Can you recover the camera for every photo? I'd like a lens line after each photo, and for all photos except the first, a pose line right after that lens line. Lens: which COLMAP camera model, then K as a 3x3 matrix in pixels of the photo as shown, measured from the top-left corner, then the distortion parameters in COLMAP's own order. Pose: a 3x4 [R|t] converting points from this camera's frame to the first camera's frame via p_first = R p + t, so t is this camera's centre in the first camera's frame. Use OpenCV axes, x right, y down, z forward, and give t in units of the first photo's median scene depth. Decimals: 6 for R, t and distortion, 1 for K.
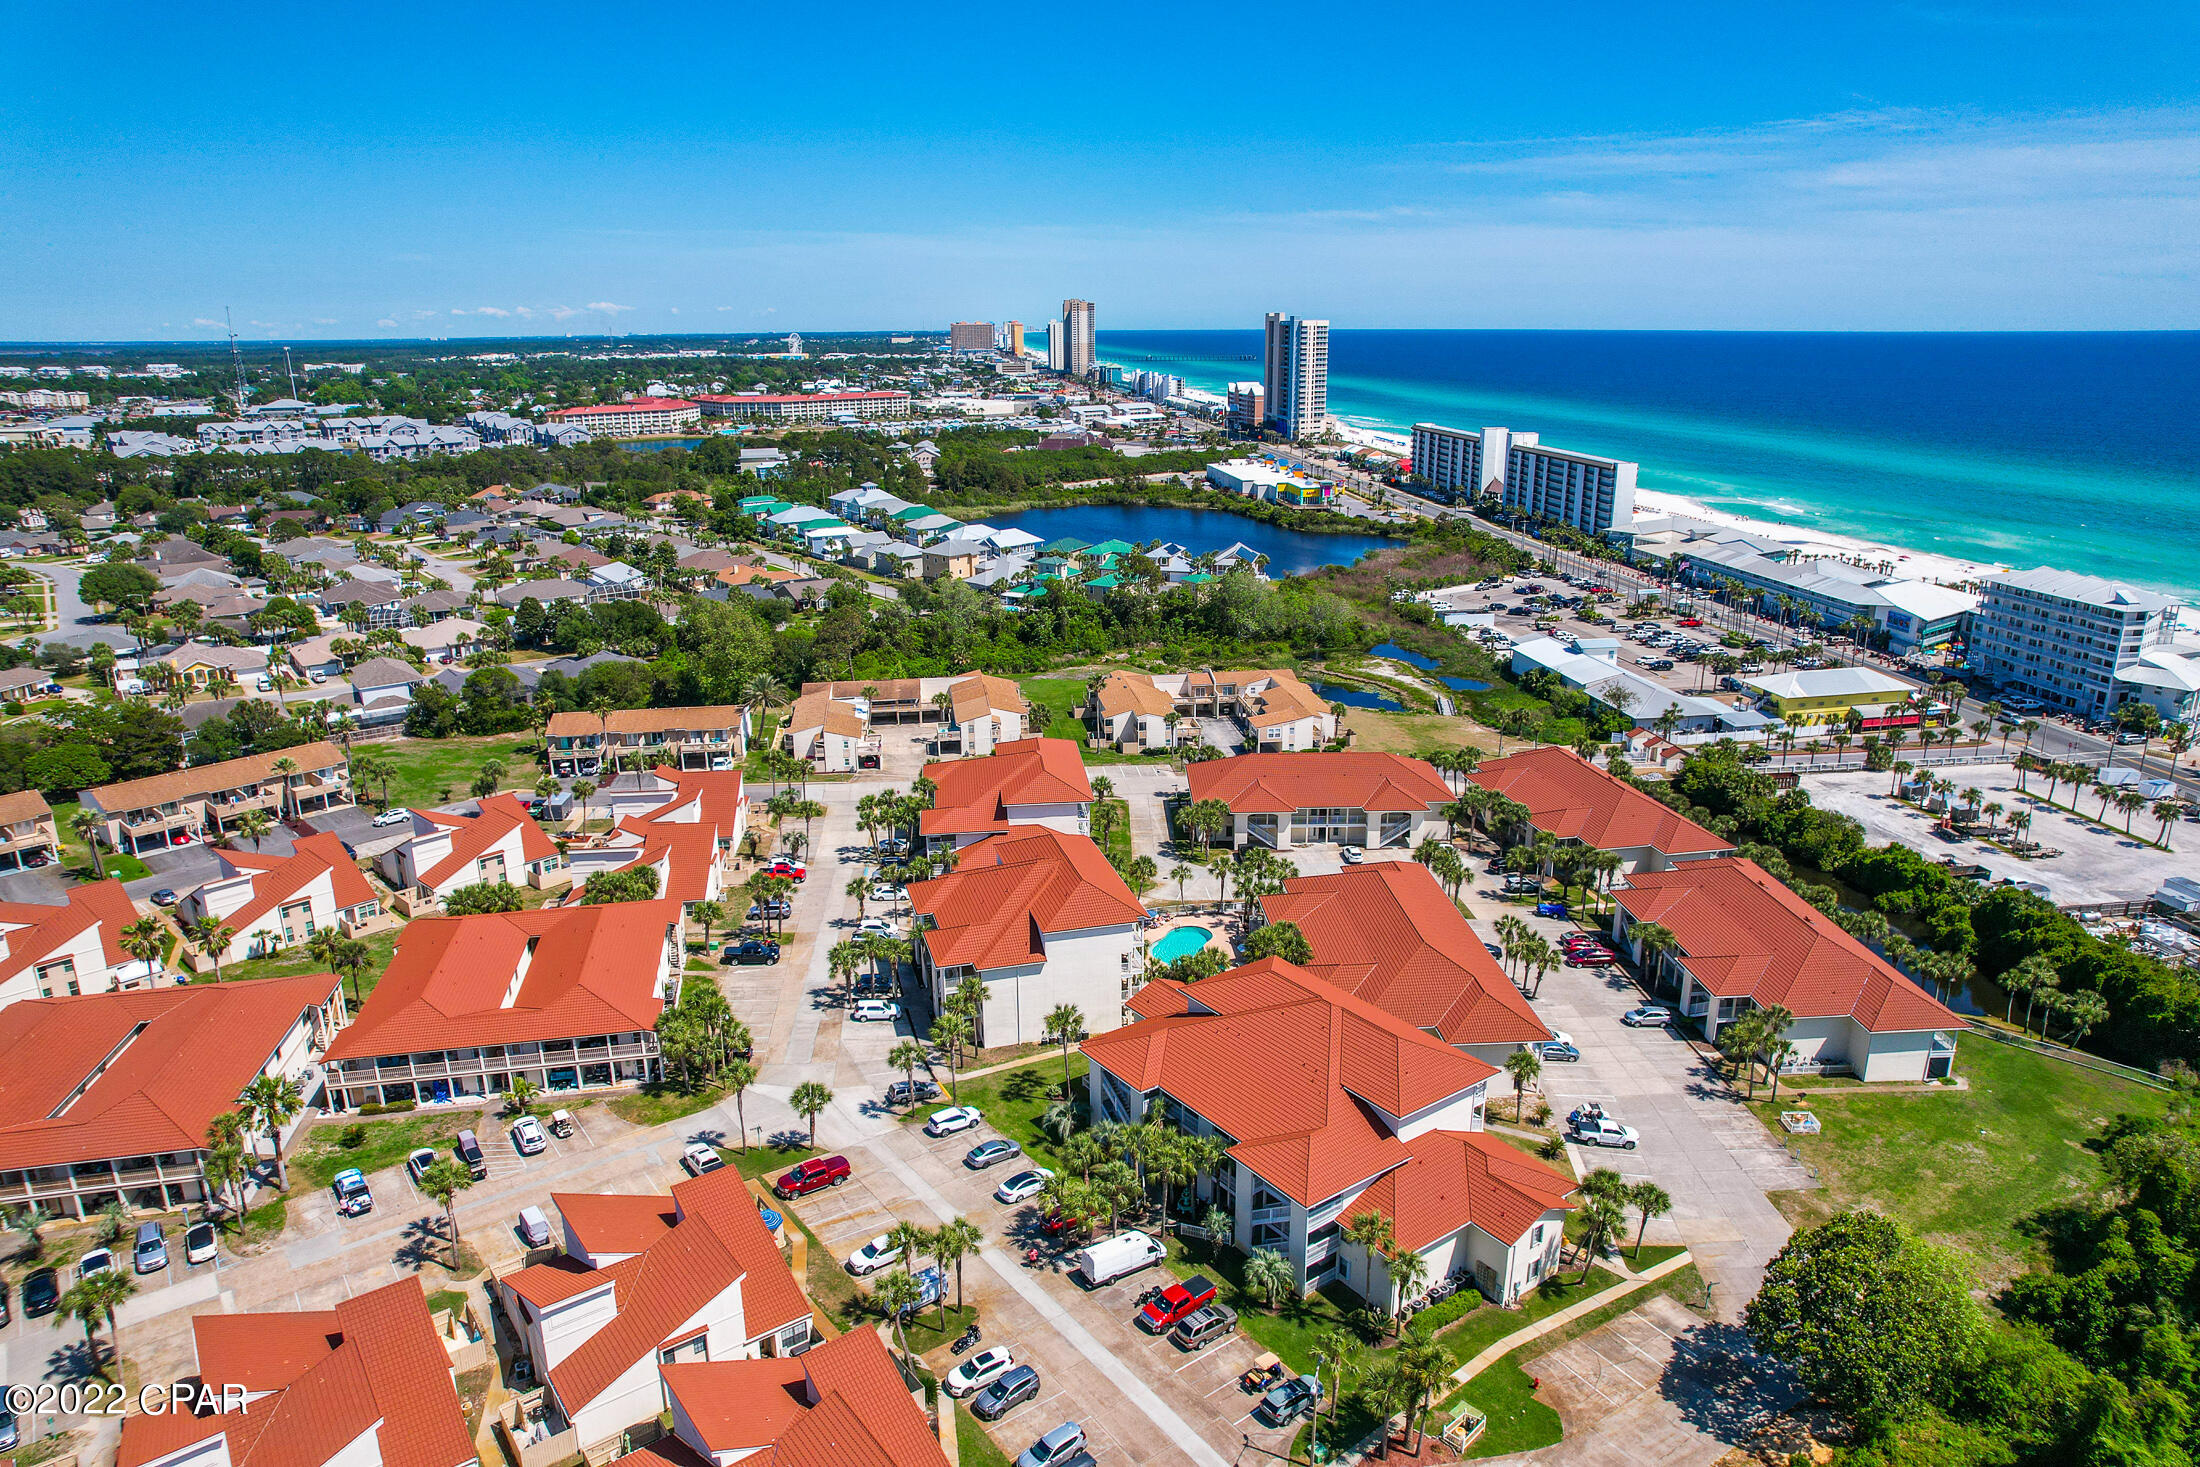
lens RADIAL K [[1426.4, 0, 1100.0], [0, 1426.4, 733.5], [0, 0, 1]] dist [-0.086765, 0.087842]
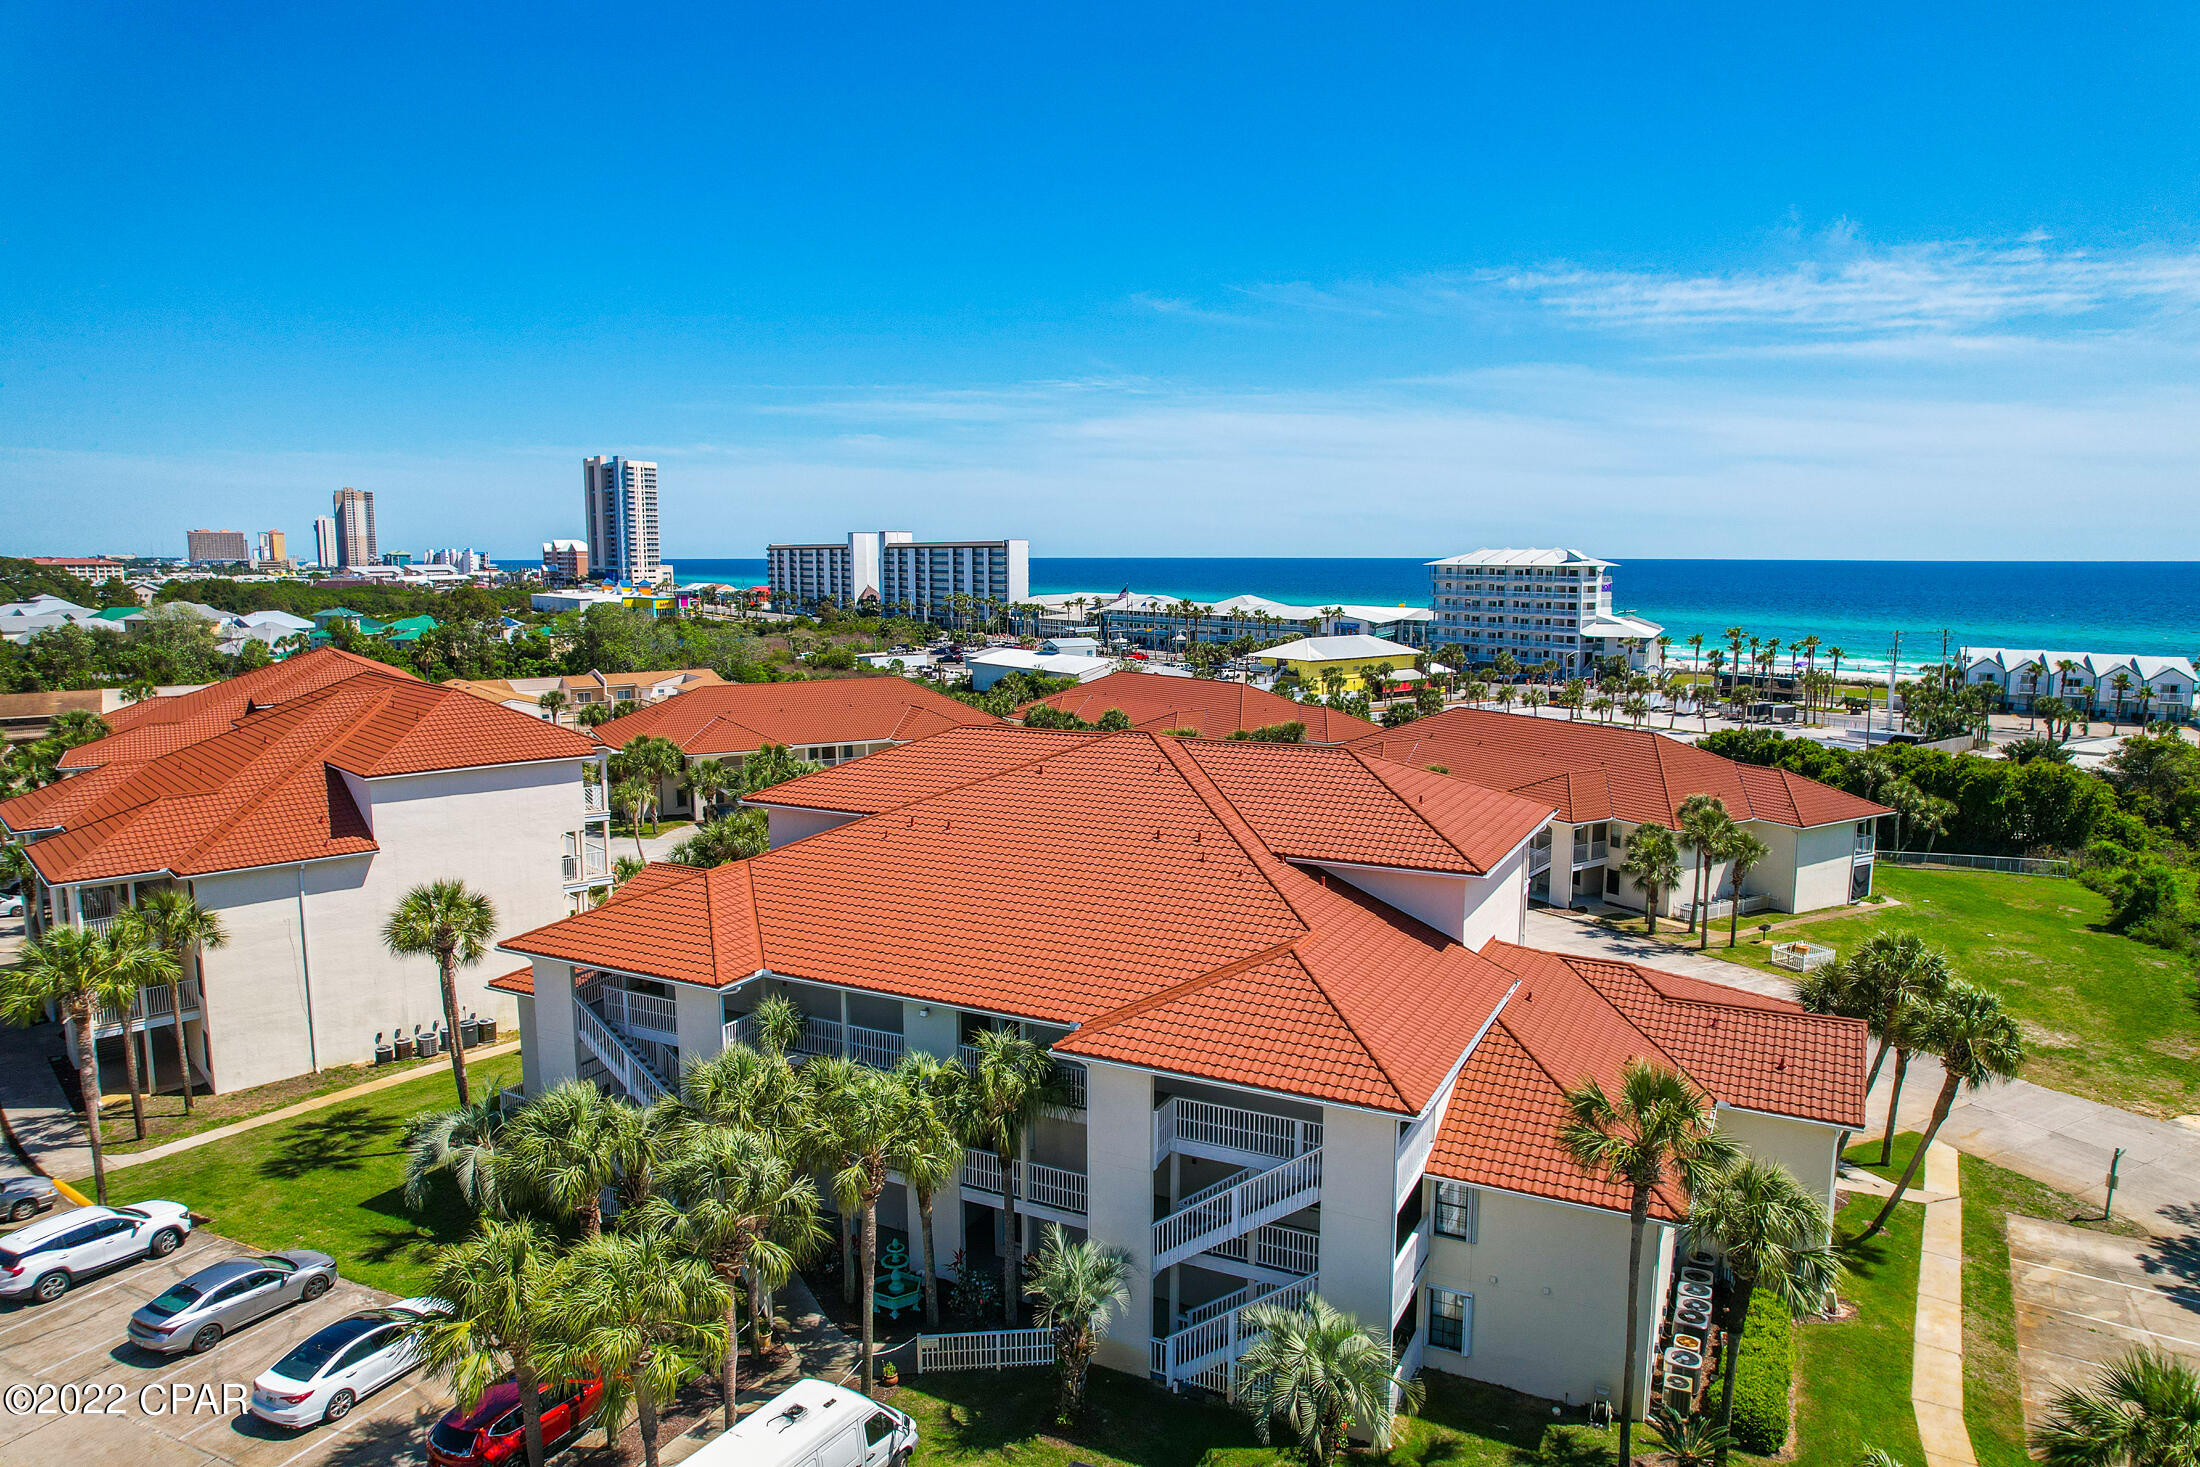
lens RADIAL K [[1426.4, 0, 1100.0], [0, 1426.4, 733.5], [0, 0, 1]] dist [-0.086765, 0.087842]
pose [[0.890420, -0.057509, 0.451491, -0.017525], [0.129487, 0.983001, -0.130161, 0.111775], [-0.436331, 0.174361, 0.882731, 0.292083]]
